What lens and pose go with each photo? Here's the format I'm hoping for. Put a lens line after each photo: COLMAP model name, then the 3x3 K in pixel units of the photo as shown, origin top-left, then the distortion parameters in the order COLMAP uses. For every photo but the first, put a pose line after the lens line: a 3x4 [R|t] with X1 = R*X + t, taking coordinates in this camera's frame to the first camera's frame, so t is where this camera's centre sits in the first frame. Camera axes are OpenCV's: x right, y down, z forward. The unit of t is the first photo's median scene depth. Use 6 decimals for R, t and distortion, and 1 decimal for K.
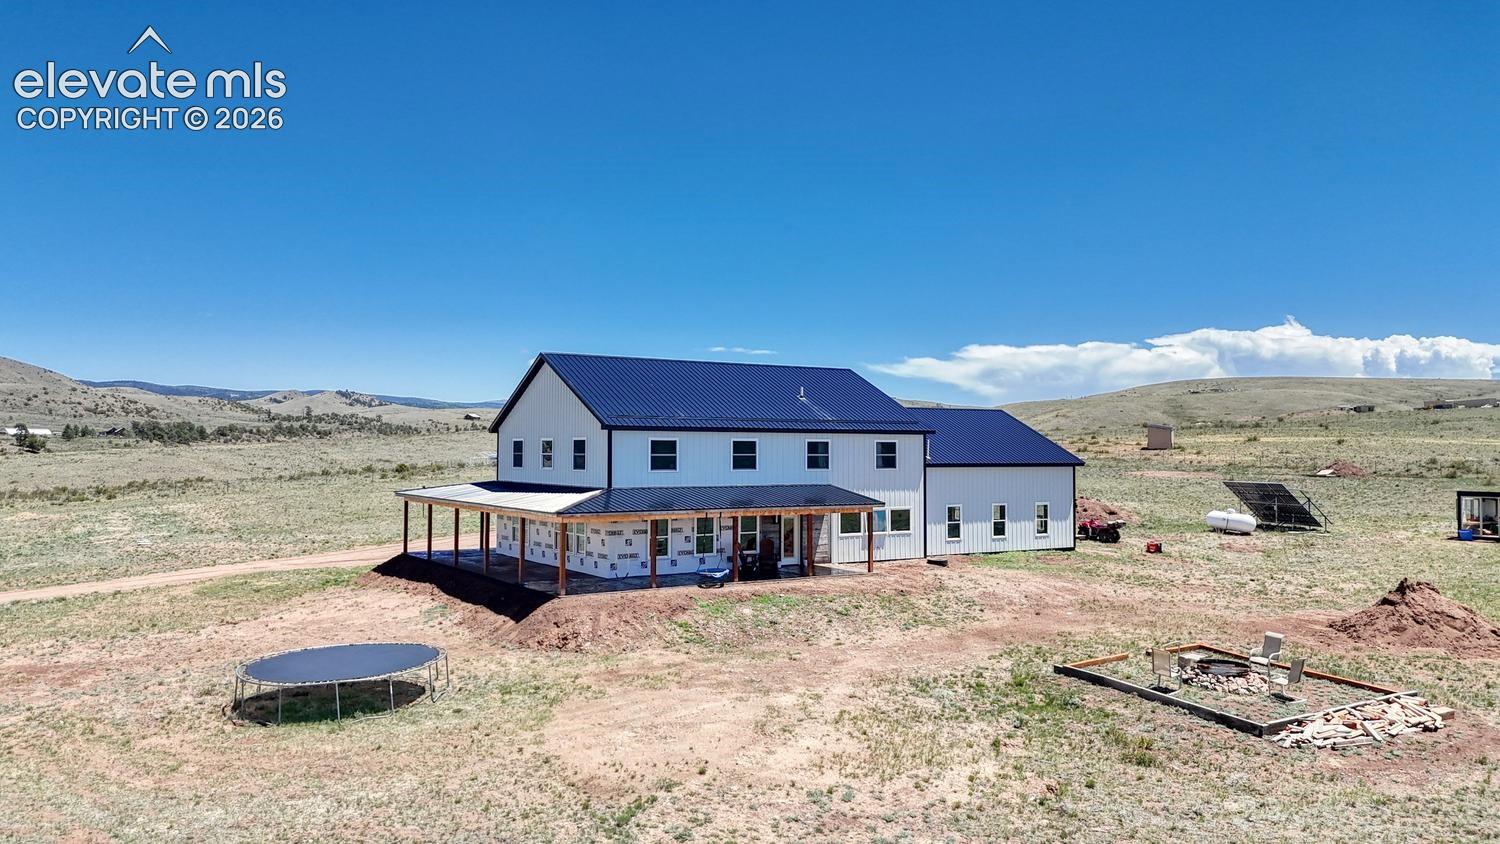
lens RADIAL K [[1118.1, 0, 750.0], [0, 1118.1, 422.0], [0, 0, 1]] dist [0.096866, -0.100814]
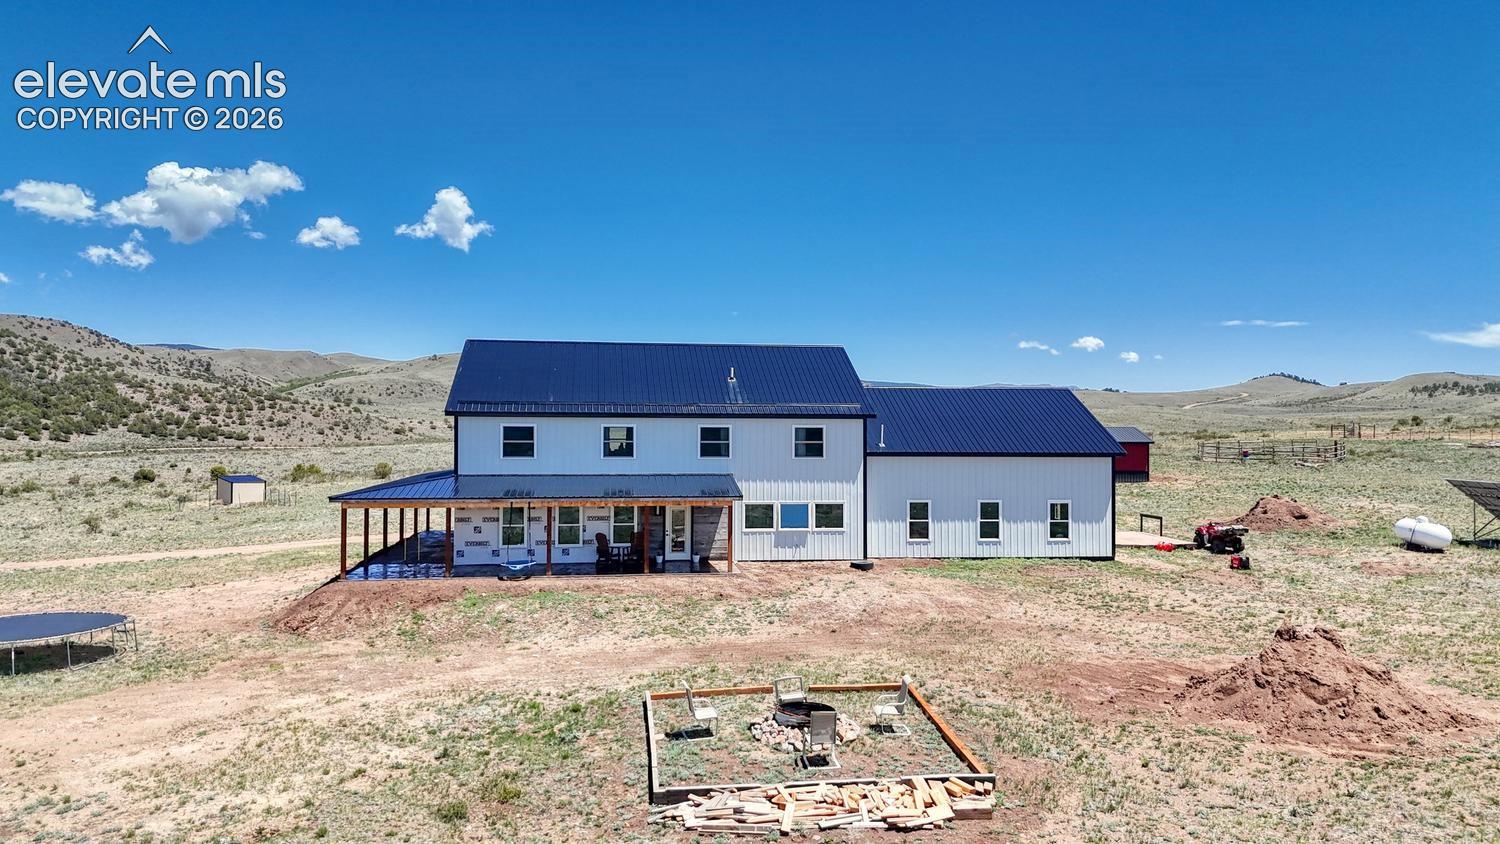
lens RADIAL K [[1109.2, 0, 775.0], [0, 1109.2, 417.8], [0, 0, 1]] dist [0.076895, -0.008256]
pose [[0.905556, -0.004479, -0.424204, 0.493950], [0.008637, 0.999932, 0.007880, 0.003023], [0.424139, -0.010800, 0.905533, 0.200124]]
